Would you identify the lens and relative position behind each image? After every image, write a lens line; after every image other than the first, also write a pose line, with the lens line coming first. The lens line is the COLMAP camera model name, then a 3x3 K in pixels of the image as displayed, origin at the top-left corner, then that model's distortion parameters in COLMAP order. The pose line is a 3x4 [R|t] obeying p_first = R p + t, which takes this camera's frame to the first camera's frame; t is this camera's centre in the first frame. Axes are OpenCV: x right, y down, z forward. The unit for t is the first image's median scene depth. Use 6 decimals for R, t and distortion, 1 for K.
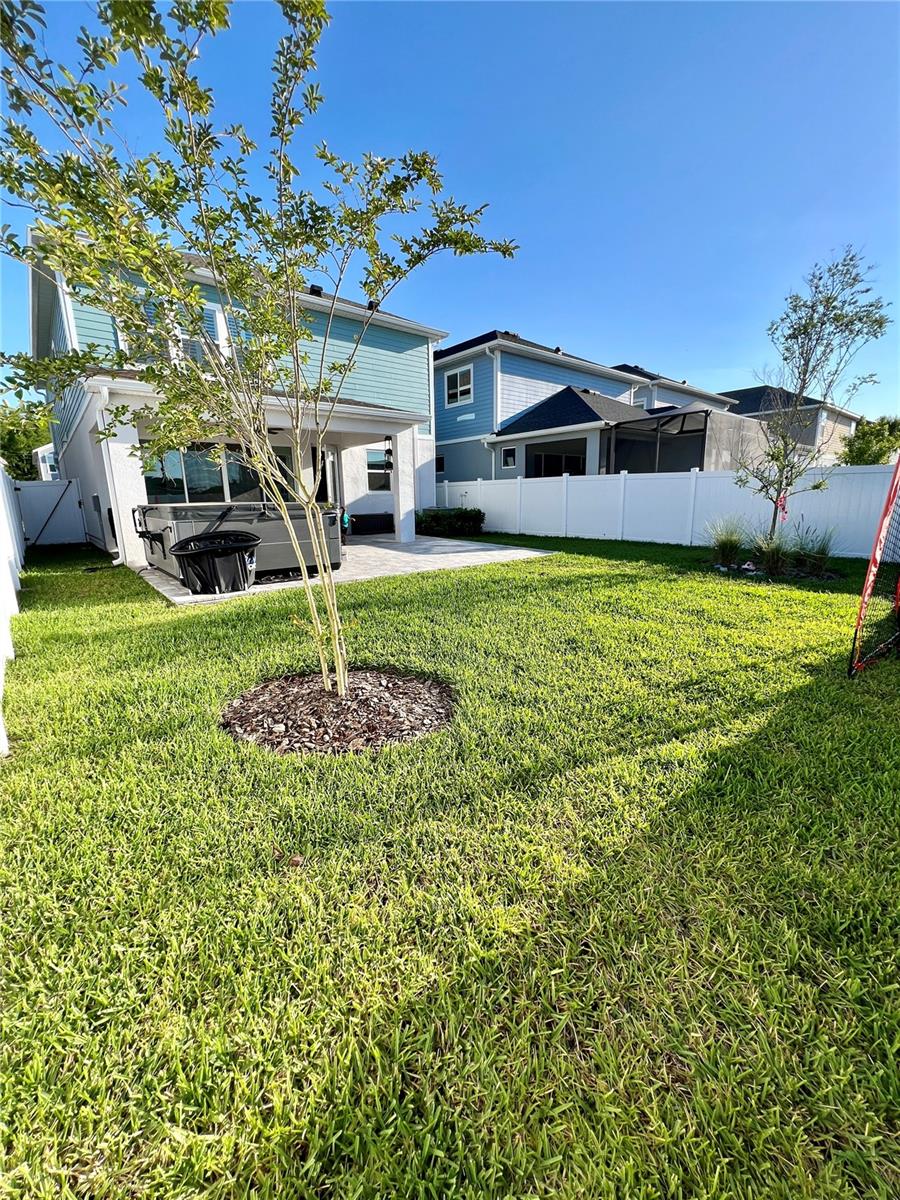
lens RADIAL K [[480.8, 0, 446.8], [0, 480.8, 602.4], [0, 0, 1]] dist [-0.000933, 0.001151]
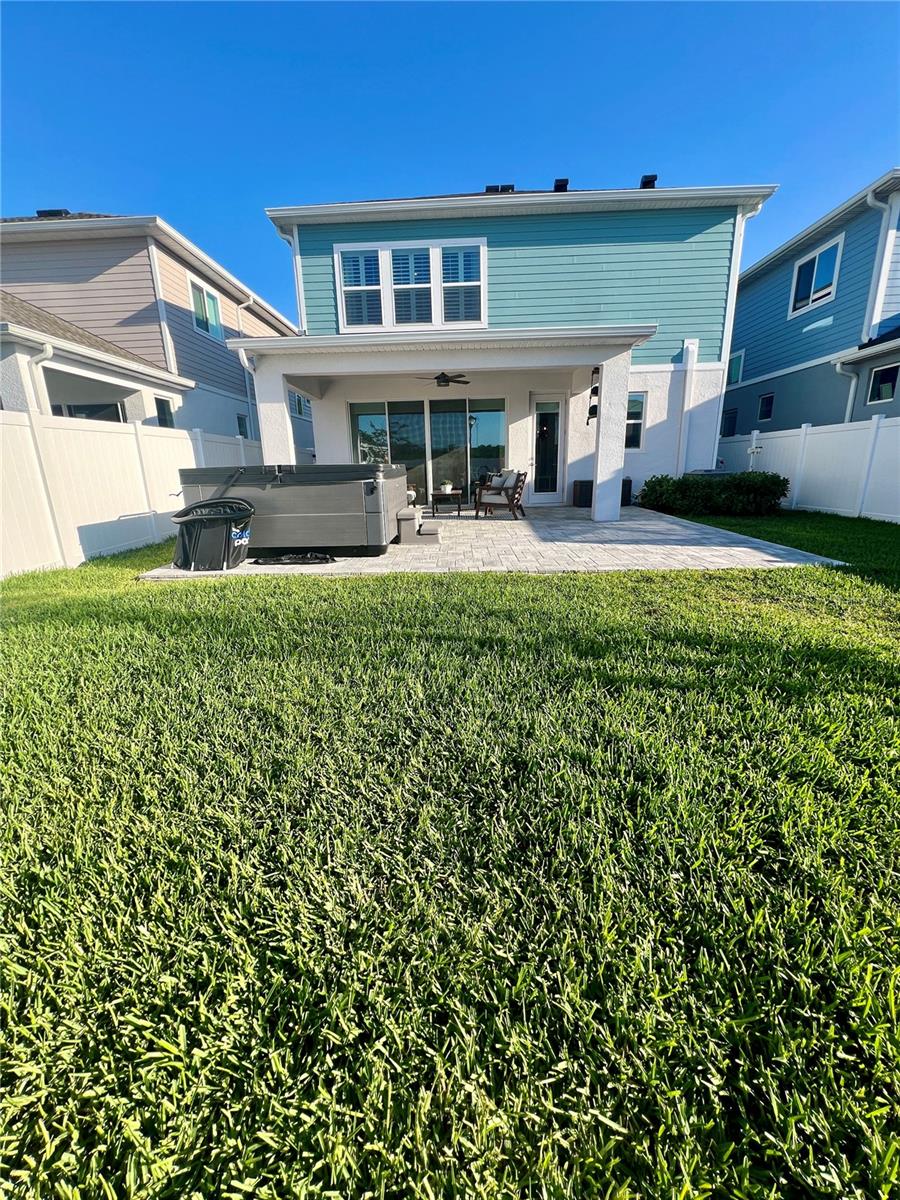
lens RADIAL K [[480.8, 0, 453.0], [0, 480.8, 599.1], [0, 0, 1]] dist [-0.000933, 0.001151]
pose [[0.752270, 0.170649, -0.636372, 0.162311], [-0.128821, 0.985329, 0.111944, -0.045274], [0.646139, -0.002234, 0.763217, 0.231374]]
